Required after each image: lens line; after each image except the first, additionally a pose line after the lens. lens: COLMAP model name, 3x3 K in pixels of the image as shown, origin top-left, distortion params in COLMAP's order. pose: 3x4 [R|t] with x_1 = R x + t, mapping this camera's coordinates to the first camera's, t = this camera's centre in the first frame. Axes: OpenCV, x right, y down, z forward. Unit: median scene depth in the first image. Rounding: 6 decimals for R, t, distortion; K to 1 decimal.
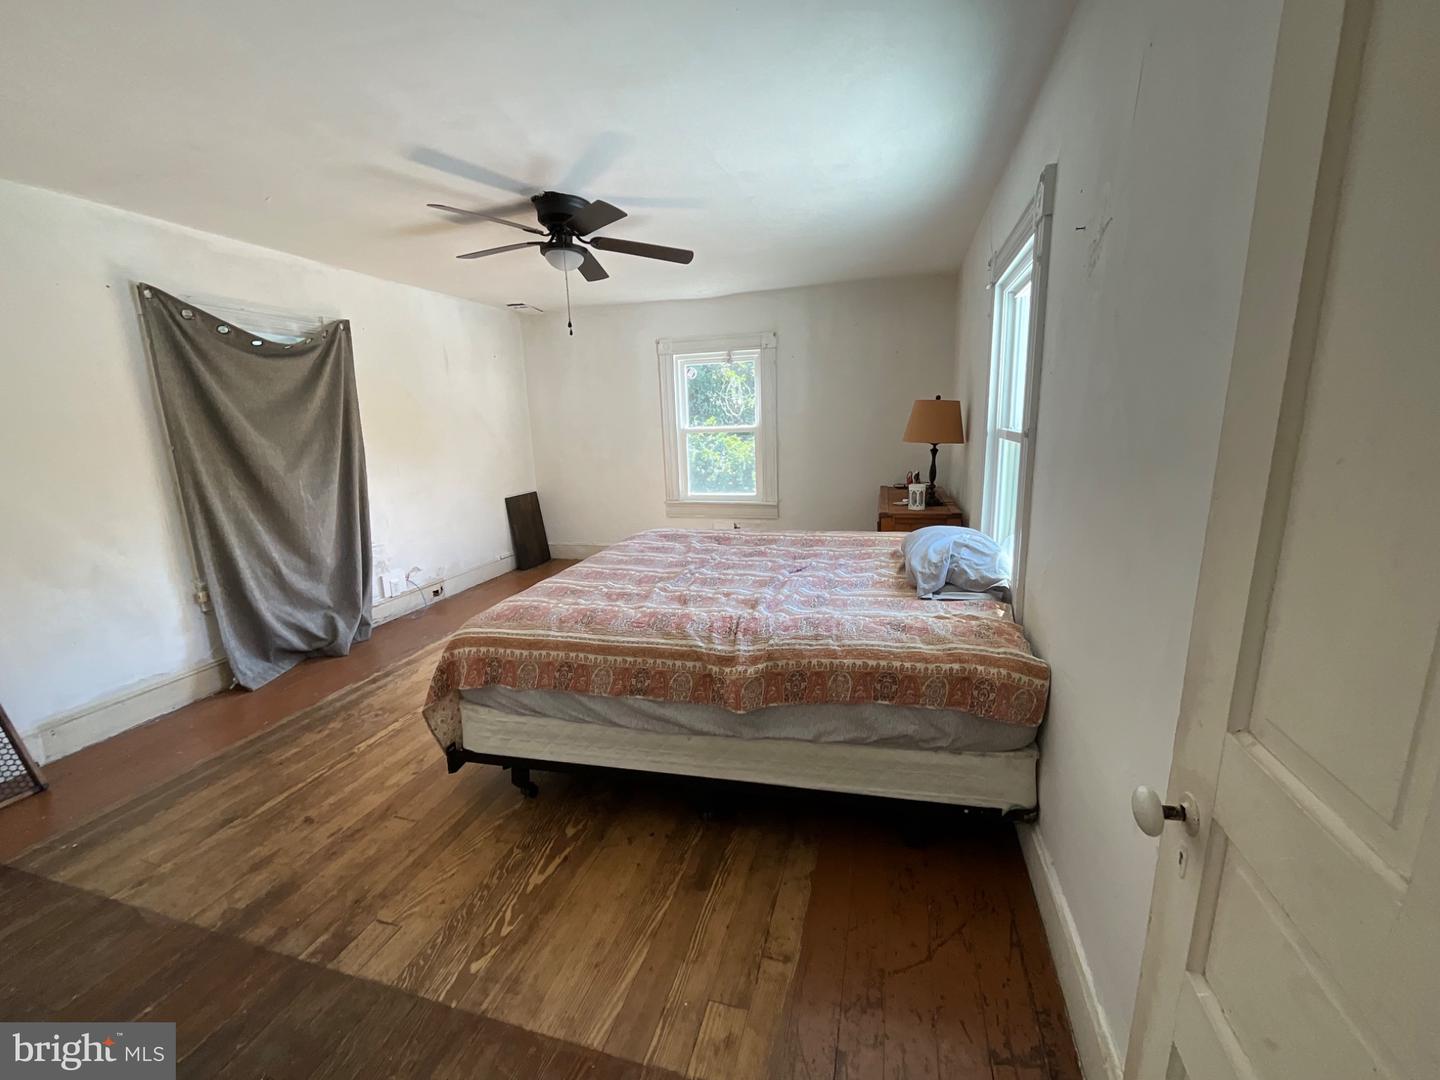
lens RADIAL K [[587.6, 0, 726.5], [0, 587.6, 540.0], [0, 0, 1]] dist [0.001346, -0.000672]
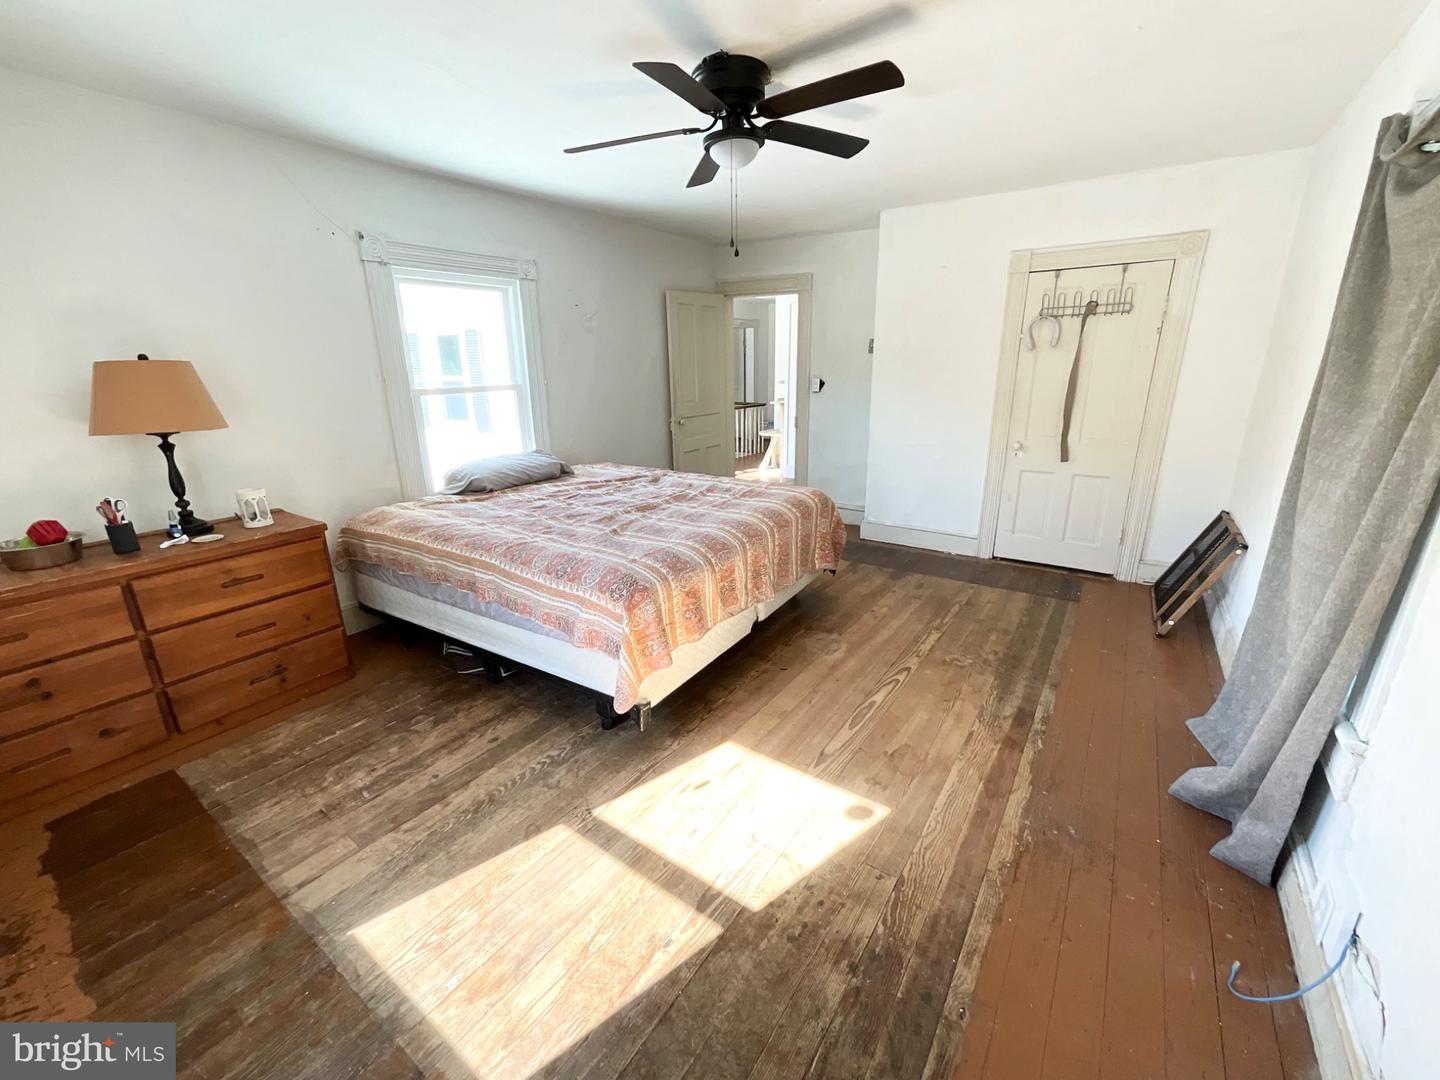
lens RADIAL K [[587.6, 0, 719.6], [0, 587.6, 540.1], [0, 0, 1]] dist [0.001346, -0.000672]
pose [[-0.946750, -0.055469, 0.317154, -0.411217], [0.105180, 0.877721, 0.467485, -0.311321], [-0.304304, 0.475950, -0.825149, 1.470234]]
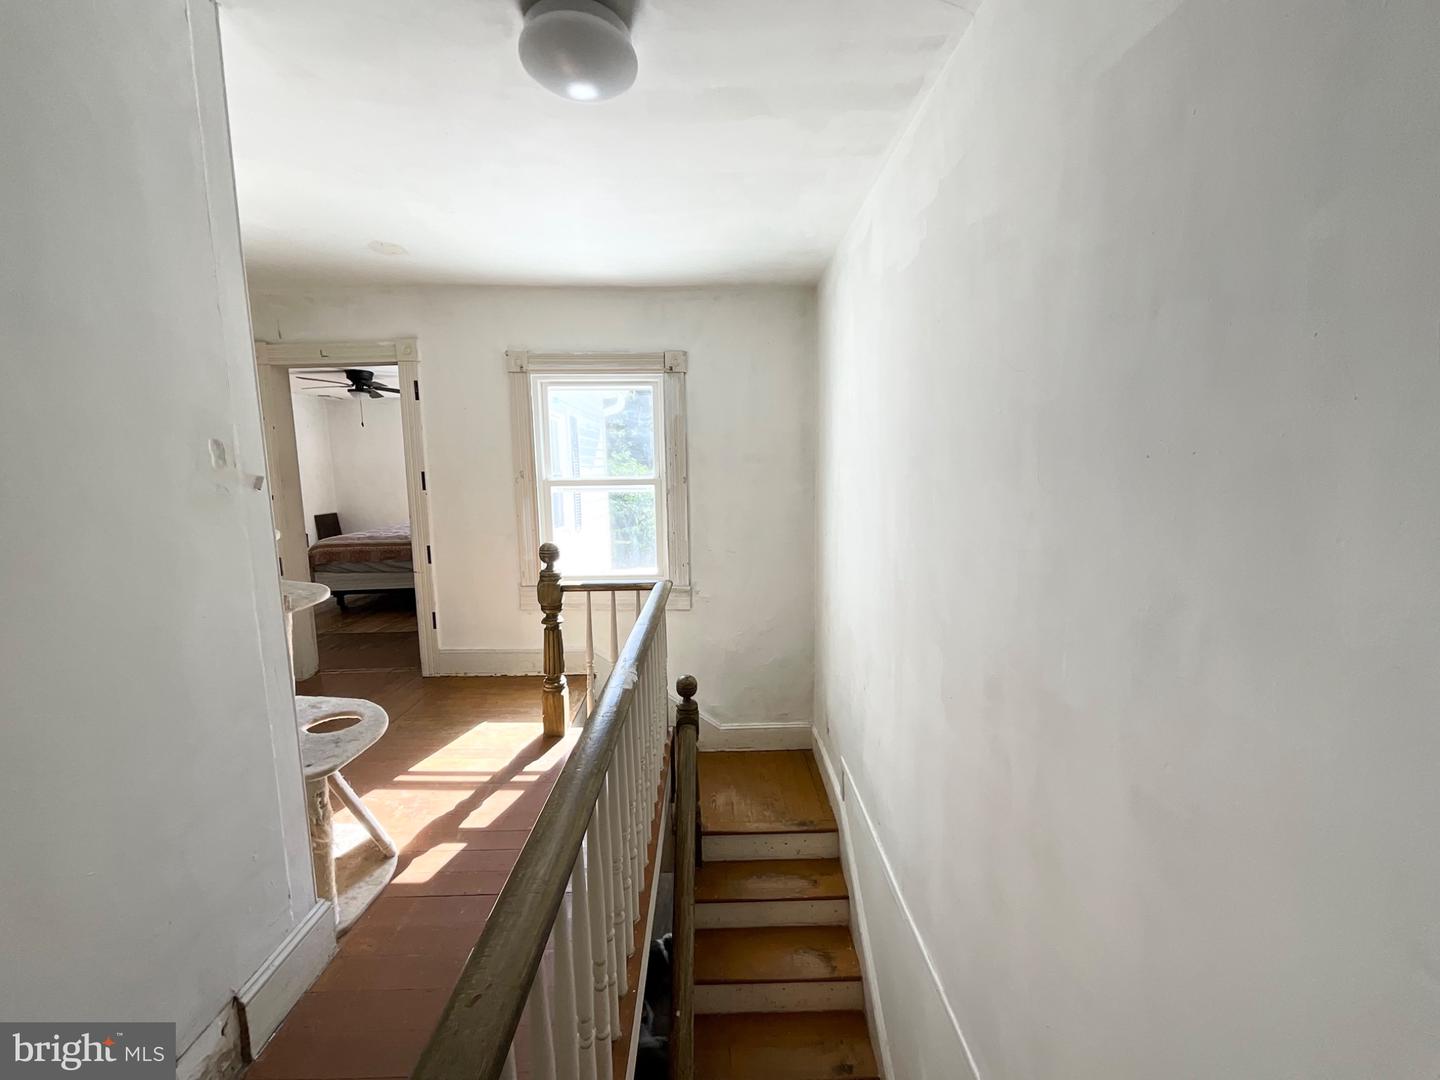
lens RADIAL K [[587.6, 0, 718.4], [0, 587.6, 540.7], [0, 0, 1]] dist [0.001346, -0.000672]
pose [[0.957308, -0.020405, 0.288349, 0.547329], [0.046634, 0.995341, -0.084385, 0.474077], [-0.285284, 0.094229, 0.953800, -2.150976]]
